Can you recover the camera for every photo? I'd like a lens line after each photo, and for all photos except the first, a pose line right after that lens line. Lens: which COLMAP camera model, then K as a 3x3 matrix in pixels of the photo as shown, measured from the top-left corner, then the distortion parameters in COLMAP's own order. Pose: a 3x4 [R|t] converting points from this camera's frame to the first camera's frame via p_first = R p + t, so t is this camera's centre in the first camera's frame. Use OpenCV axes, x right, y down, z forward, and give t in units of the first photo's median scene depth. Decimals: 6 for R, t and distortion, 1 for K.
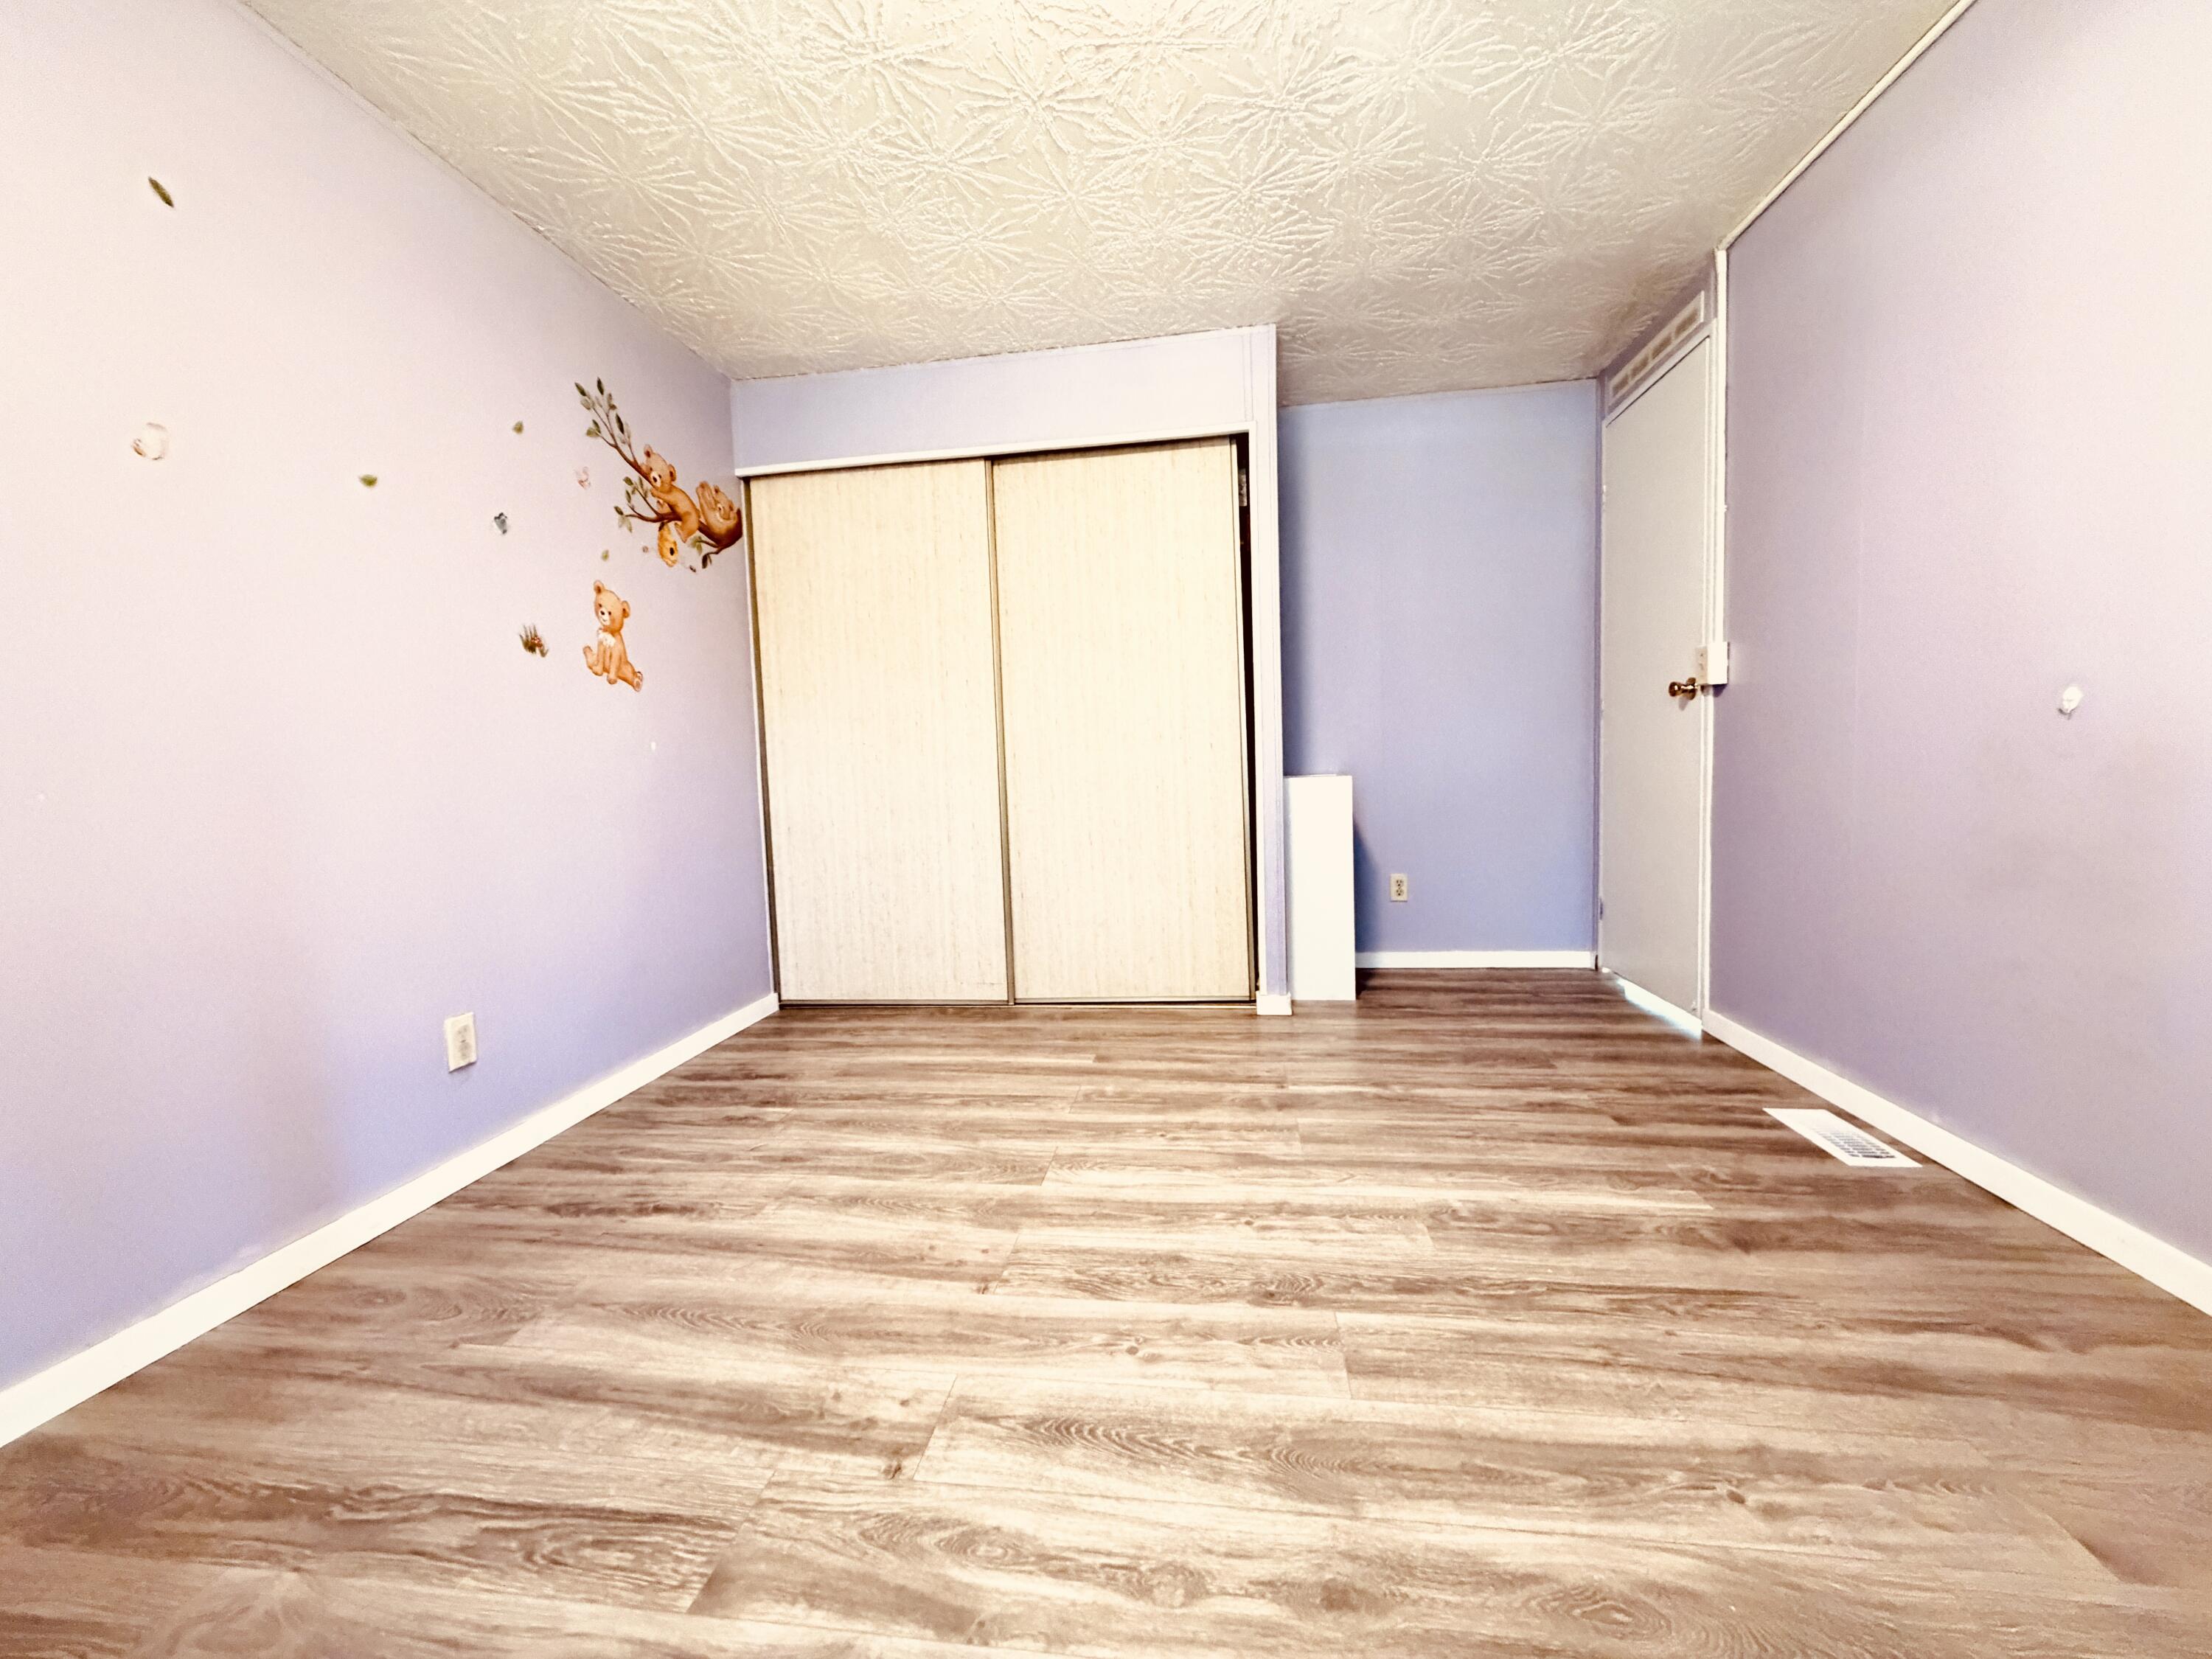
lens RADIAL K [[882.0, 0, 1096.2], [0, 882.0, 829.3], [0, 0, 1]] dist [-0.000053, -0.000031]
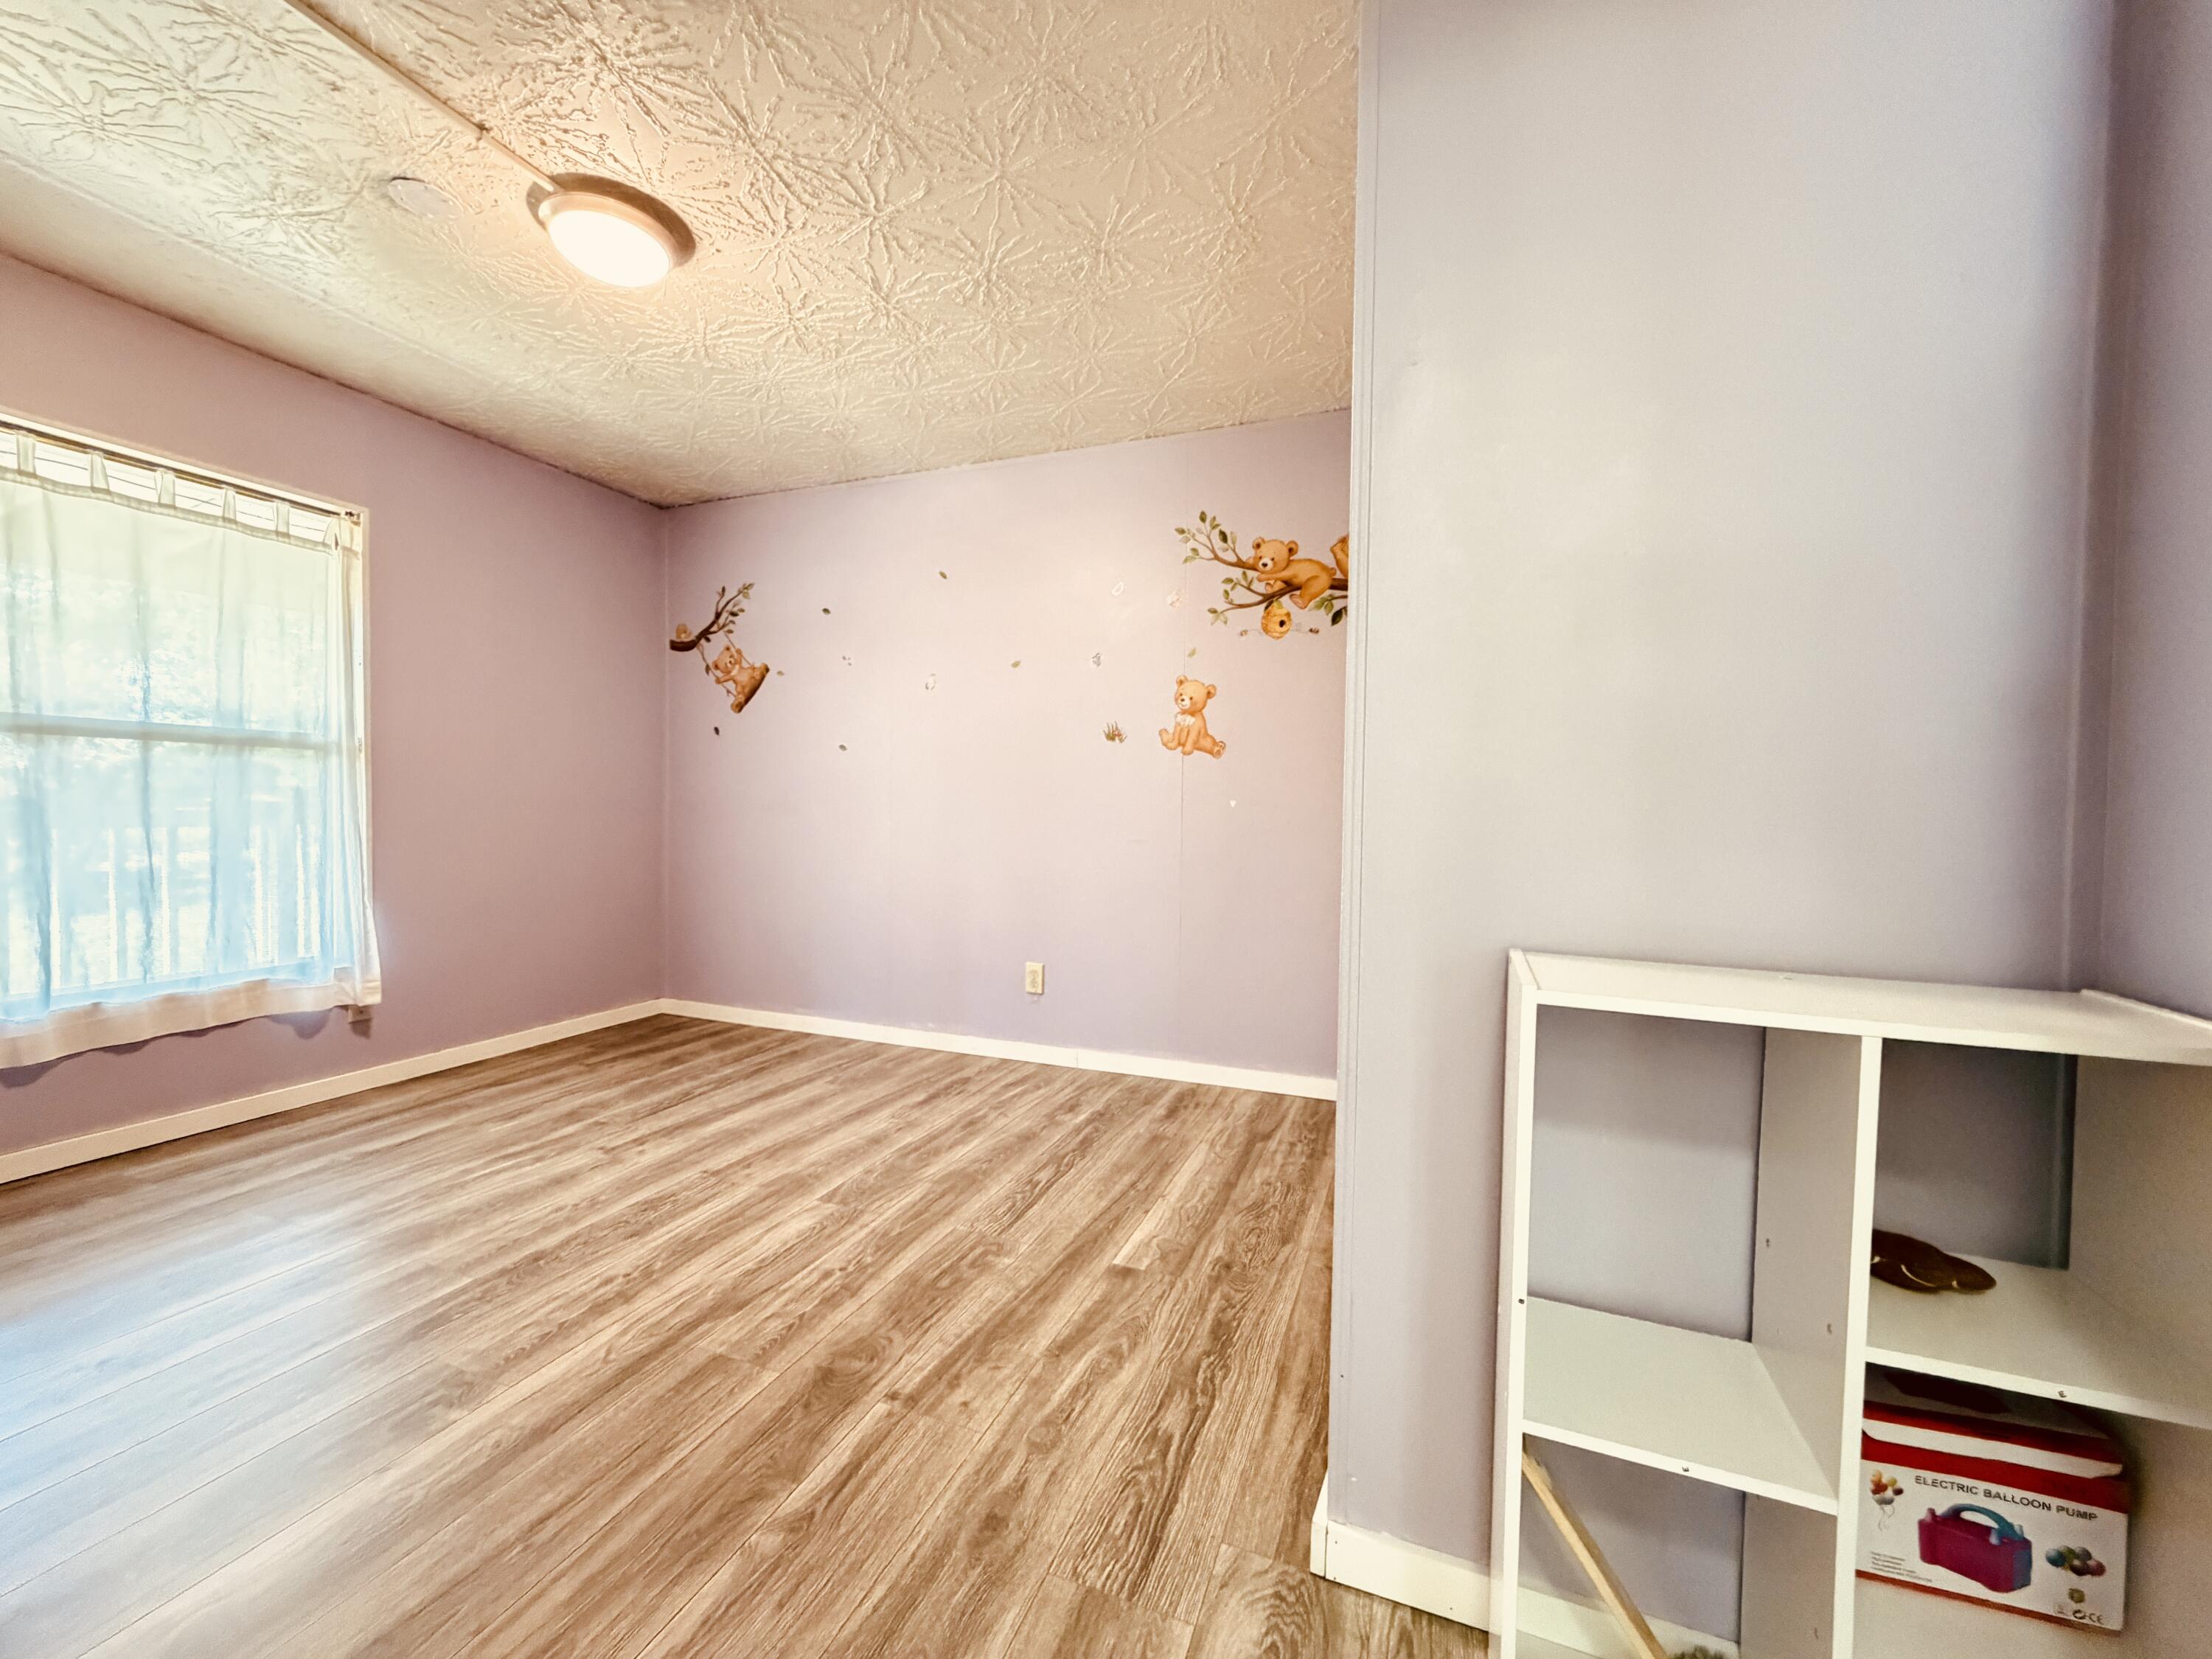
lens RADIAL K [[882.0, 0, 1094.7], [0, 882.0, 829.3], [0, 0, 1]] dist [-0.000053, -0.000031]
pose [[-0.231484, 0.055802, -0.971237, 0.776118], [-0.075943, 0.994270, 0.075226, -0.159004], [0.969870, 0.091172, -0.225920, 1.286048]]
